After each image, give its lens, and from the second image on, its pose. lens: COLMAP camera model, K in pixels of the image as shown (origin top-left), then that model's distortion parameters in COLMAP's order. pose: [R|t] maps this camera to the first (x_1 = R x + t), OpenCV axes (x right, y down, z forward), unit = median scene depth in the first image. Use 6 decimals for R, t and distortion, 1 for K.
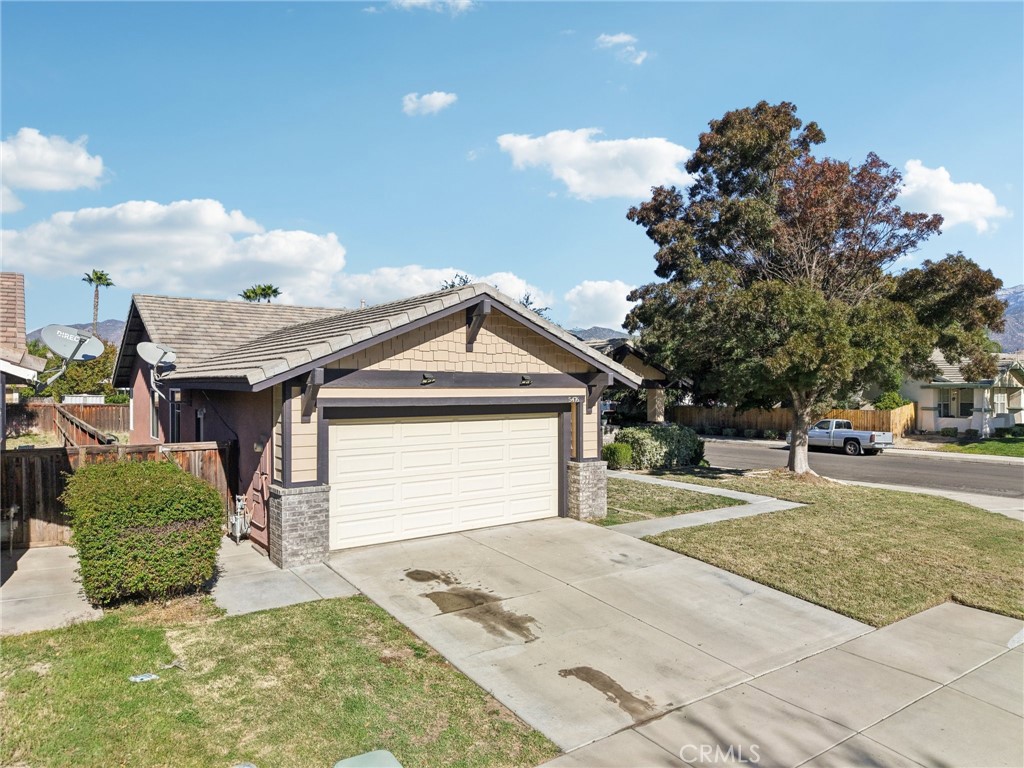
lens RADIAL K [[679.3, 0, 512.0], [0, 679.3, 384.0], [0, 0, 1]] dist [0.055756, -0.074108]
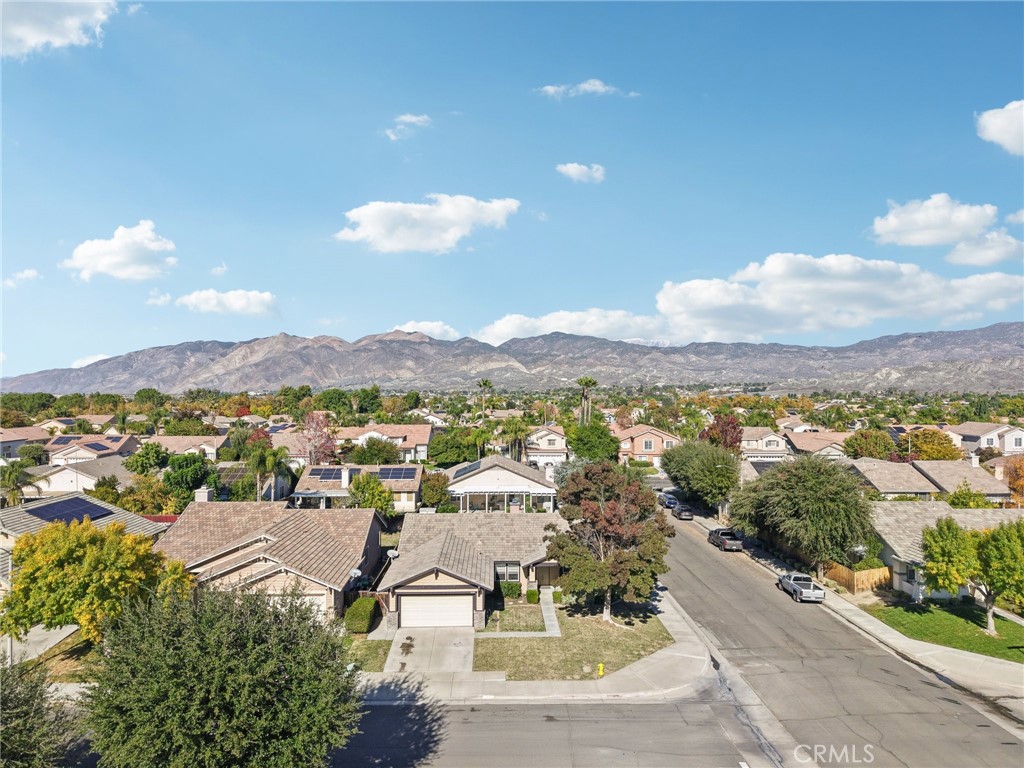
lens RADIAL K [[679.3, 0, 512.0], [0, 679.3, 384.0], [0, 0, 1]] dist [0.055756, -0.074108]
pose [[0.829617, -0.002556, -0.558328, 2.524980], [0.000600, 0.999993, -0.003685, -1.175046], [0.558333, 0.002722, 0.829612, -2.012869]]
